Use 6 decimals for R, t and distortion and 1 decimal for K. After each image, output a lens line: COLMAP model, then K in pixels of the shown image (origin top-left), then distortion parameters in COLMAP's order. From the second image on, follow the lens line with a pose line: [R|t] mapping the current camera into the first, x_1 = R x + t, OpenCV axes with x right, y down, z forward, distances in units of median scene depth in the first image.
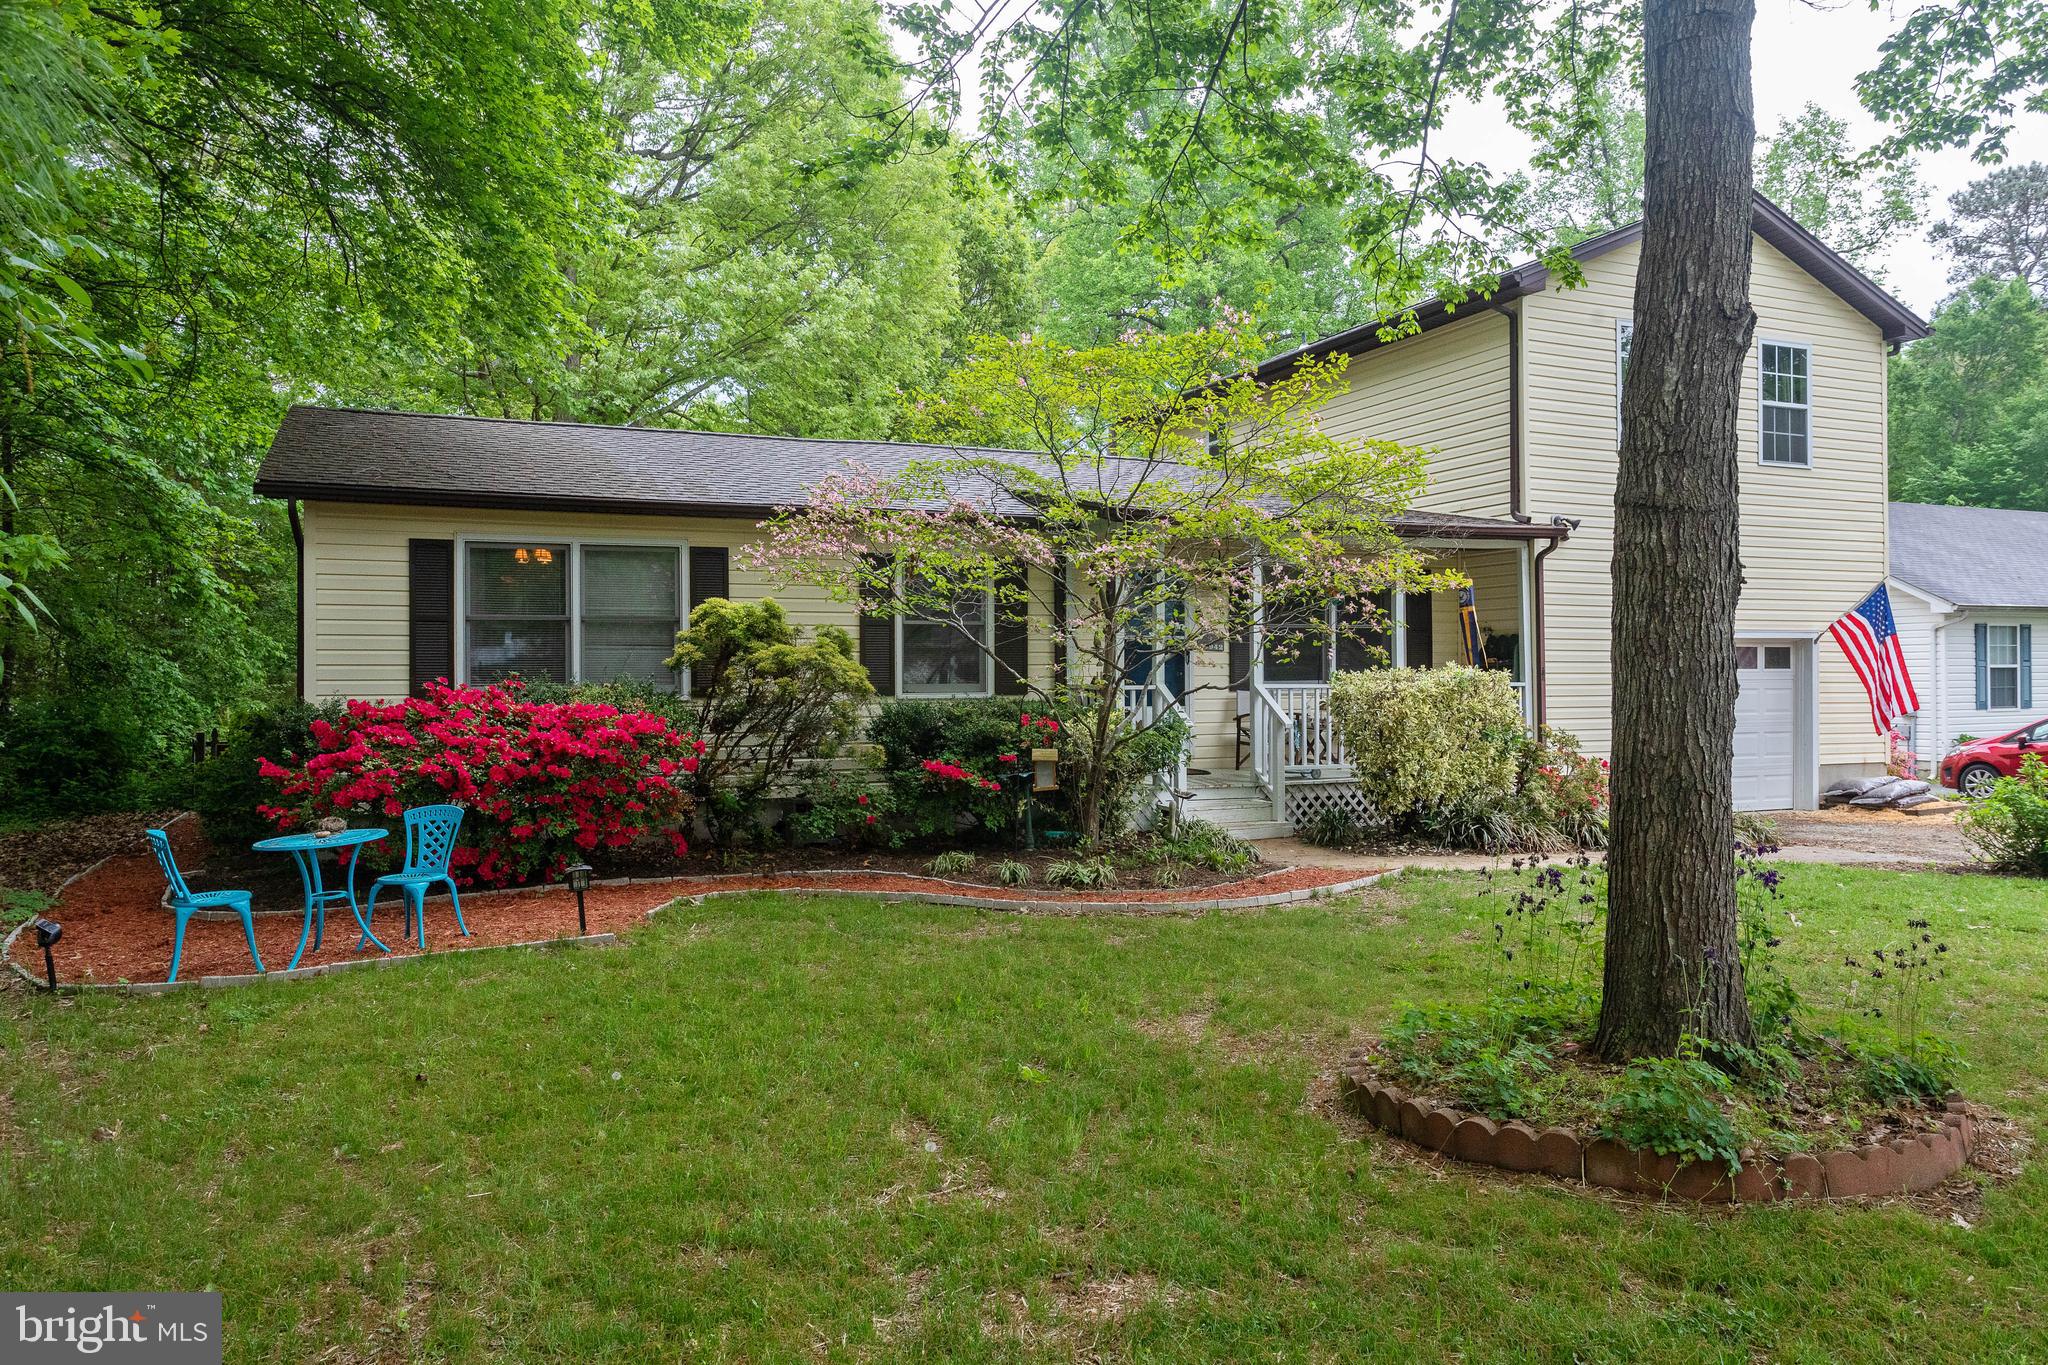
lens RADIAL K [[1482.9, 0, 1024.0], [0, 1482.9, 682.5], [0, 0, 1]] dist [0.002557, -0.001668]
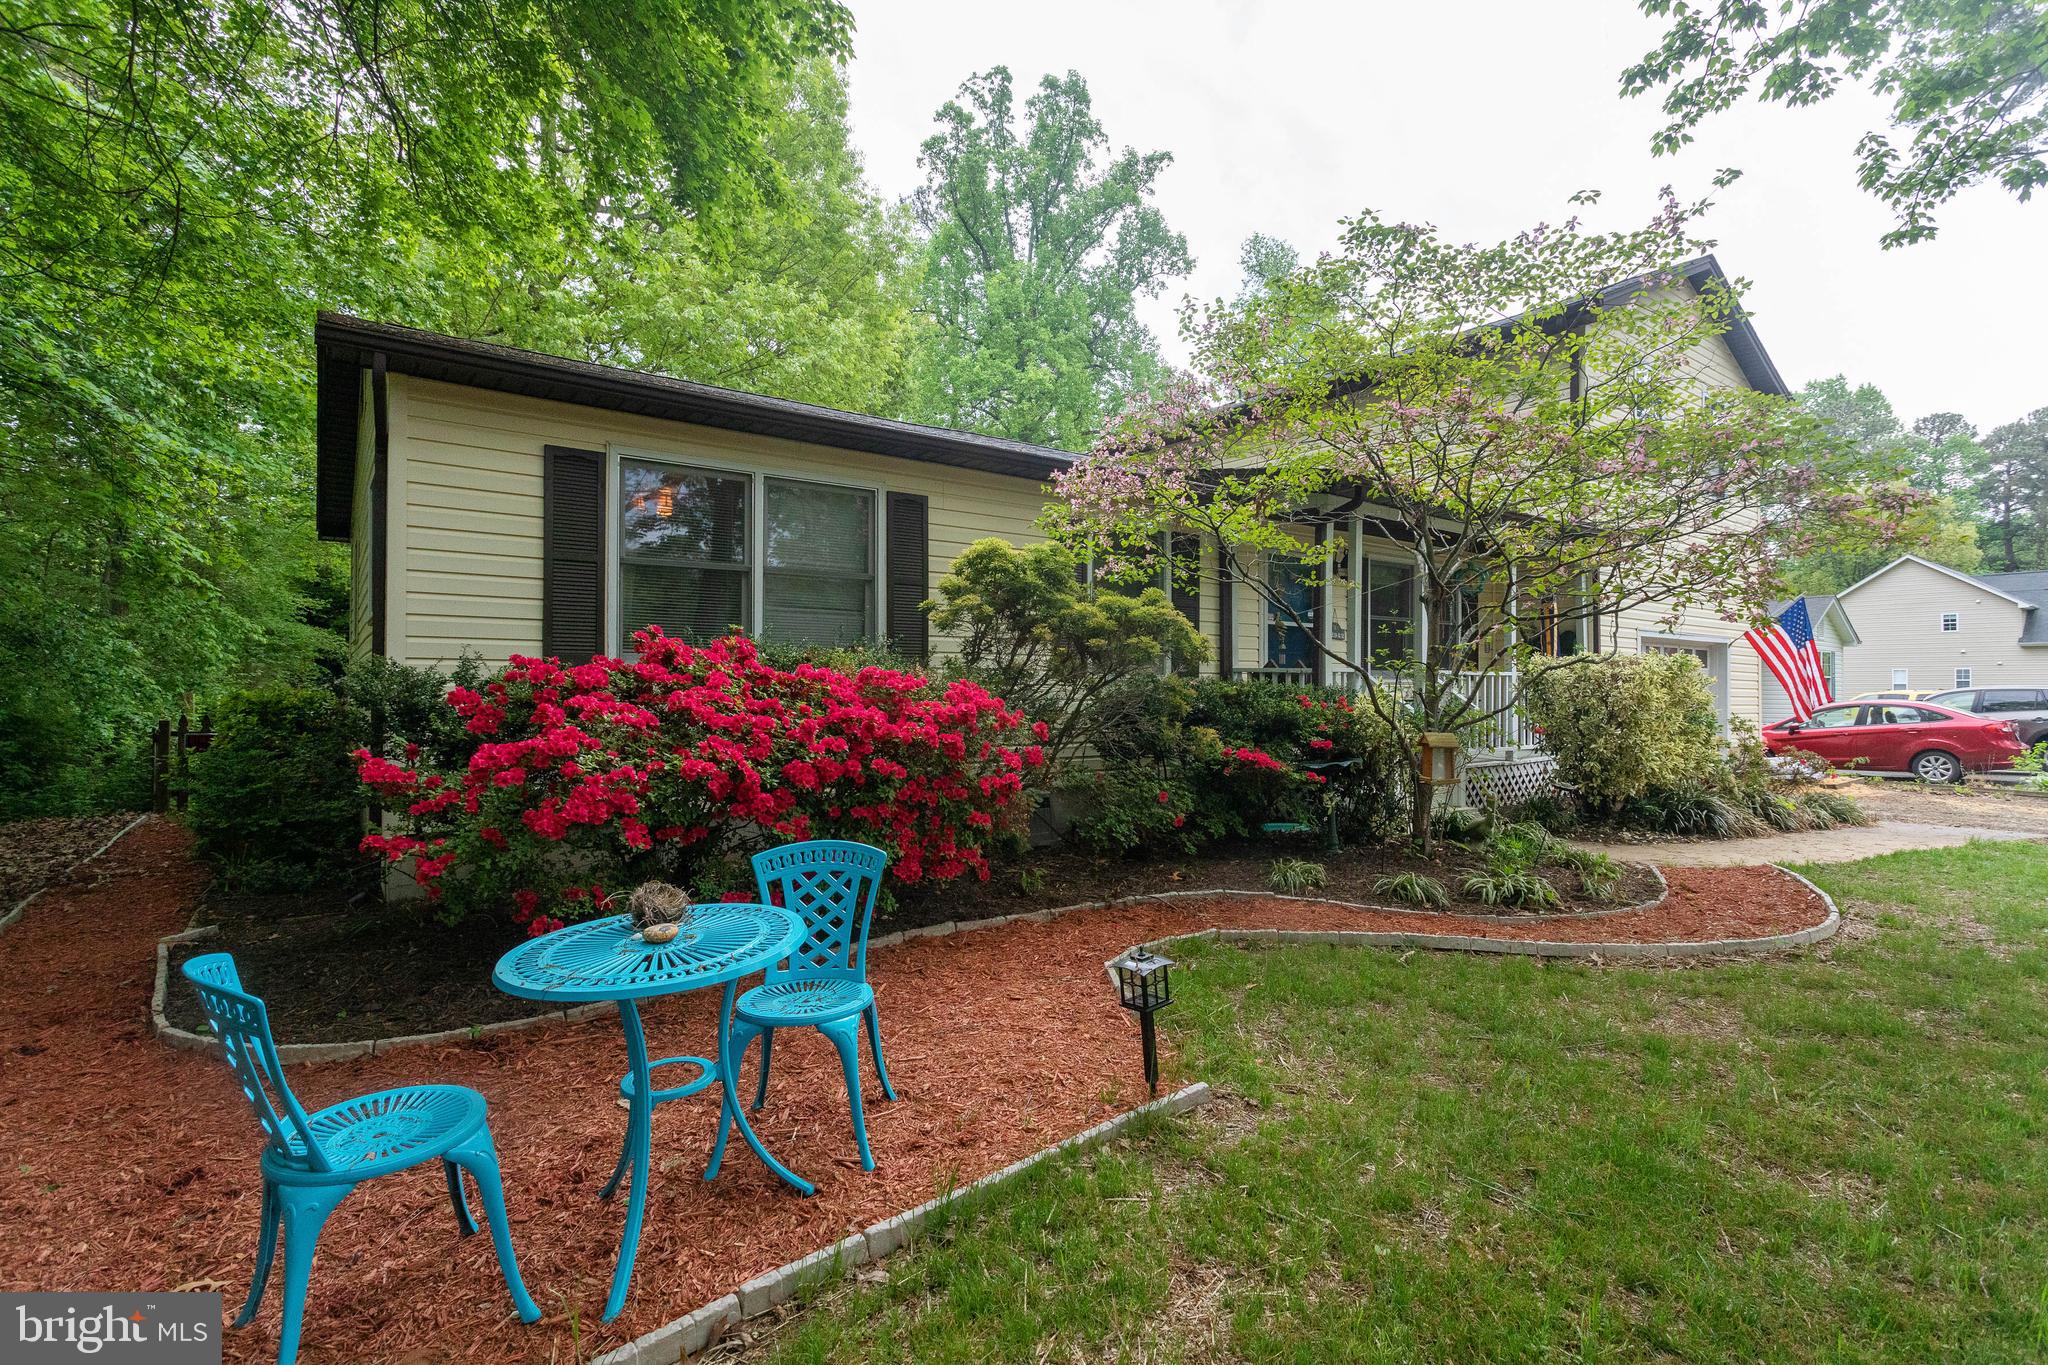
lens RADIAL K [[990.4, 0, 1026.6], [0, 990.4, 686.4], [0, 0, 1]] dist [0.000853, 0.000983]
pose [[0.972497, 0.008586, 0.232756, -0.285202], [-0.006600, 0.999935, -0.009312, 0.022578], [-0.232821, 0.007519, 0.972491, 0.457866]]
